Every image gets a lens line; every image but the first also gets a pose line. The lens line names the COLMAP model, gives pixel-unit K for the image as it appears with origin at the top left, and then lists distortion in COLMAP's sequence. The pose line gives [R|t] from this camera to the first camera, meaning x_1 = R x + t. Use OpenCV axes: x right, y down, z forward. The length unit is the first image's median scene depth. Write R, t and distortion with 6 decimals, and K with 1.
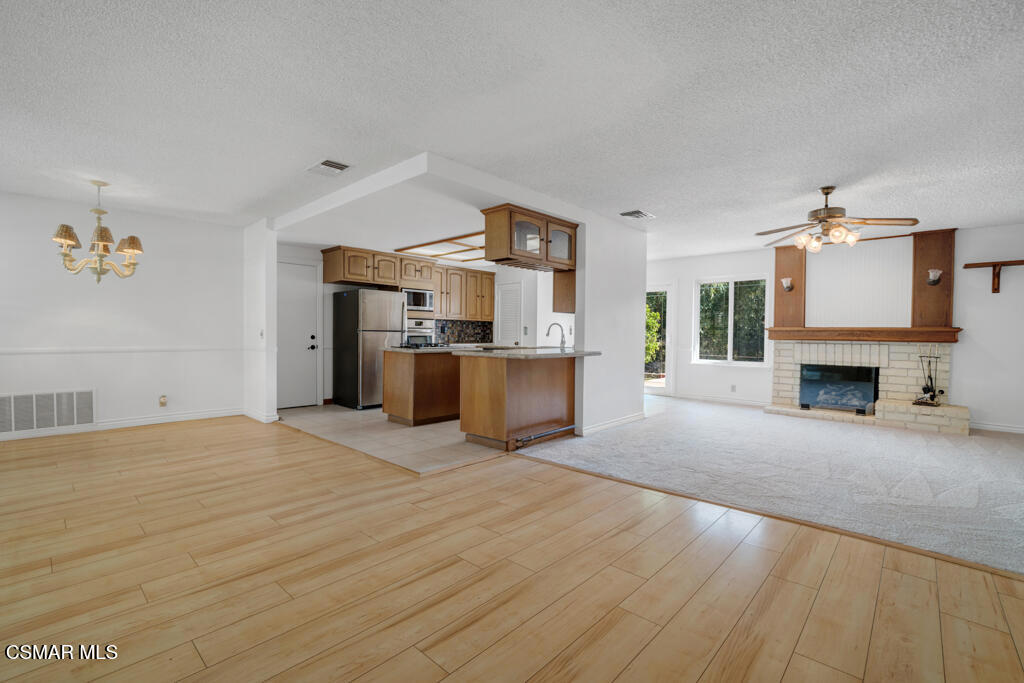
lens RADIAL K [[459.9, 0, 515.4], [0, 459.9, 345.0], [0, 0, 1]] dist [-0.029092, 0.003972]
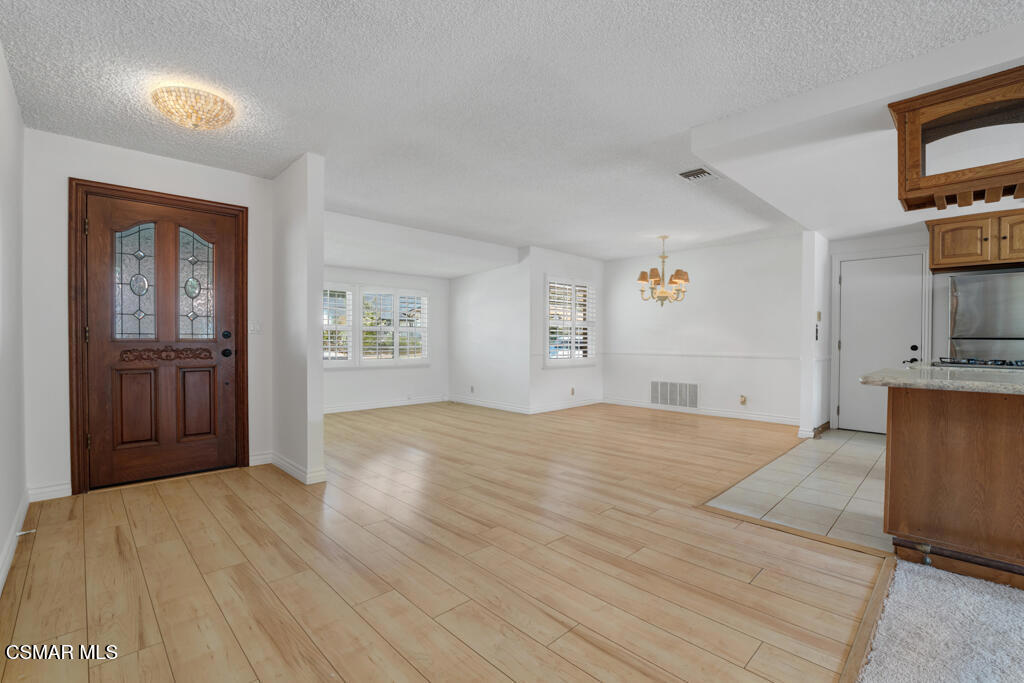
lens RADIAL K [[459.9, 0, 501.3], [0, 459.9, 344.4], [0, 0, 1]] dist [-0.029092, 0.003972]
pose [[-0.072165, -0.000407, -0.997393, 0.400302], [-0.030335, 0.999538, 0.001787, -0.003423], [0.996931, 0.030385, -0.072144, 0.412113]]
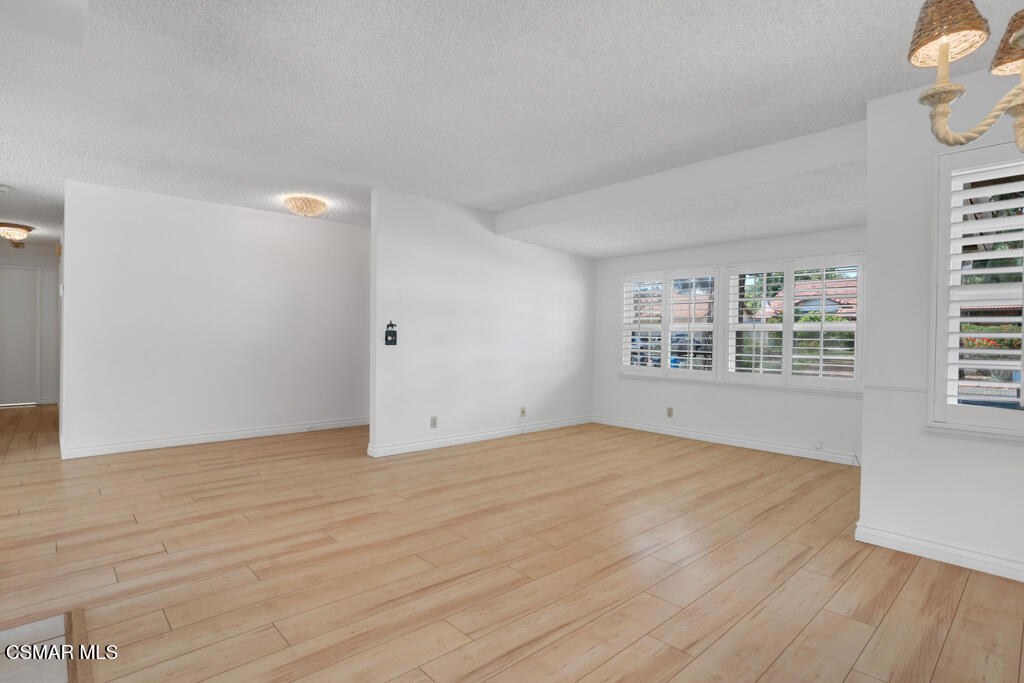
lens RADIAL K [[508.7, 0, 508.9], [0, 508.7, 343.8], [0, 0, 1]] dist [-0.025164, 0.003842]
pose [[-0.995355, -0.022874, 0.093513, -0.446415], [-0.019602, 0.999168, 0.035764, -0.026433], [-0.094253, 0.033765, -0.994976, 0.902504]]
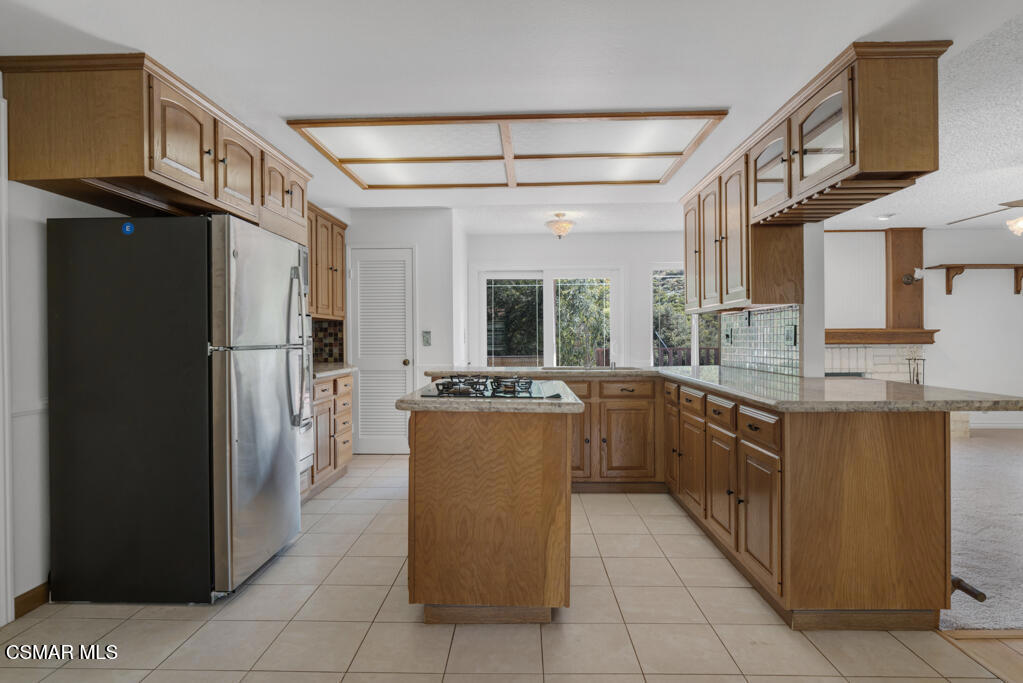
lens RADIAL K [[563.7, 0, 522.3], [0, 563.7, 344.5], [0, 0, 1]] dist [-0.005503, 0.001647]
pose [[0.751650, -0.023368, 0.659148, -0.478032], [0.029419, 0.999565, 0.001889, -0.030870], [-0.658906, 0.017971, 0.752010, 0.618318]]
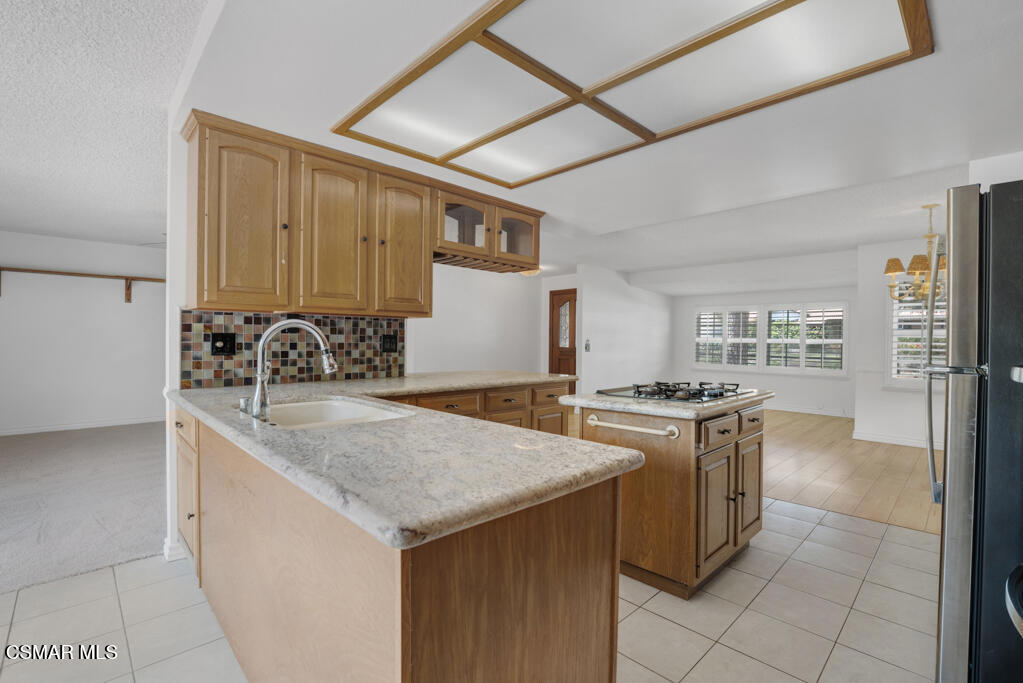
lens RADIAL K [[459.4, 0, 507.0], [0, 459.4, 340.9], [0, 0, 1]] dist [-0.029092, 0.003972]
pose [[-0.996845, -0.022698, 0.076057, -0.057037], [-0.020710, 0.999426, 0.026822, -0.052545], [-0.076622, 0.025162, -0.996743, 1.442891]]
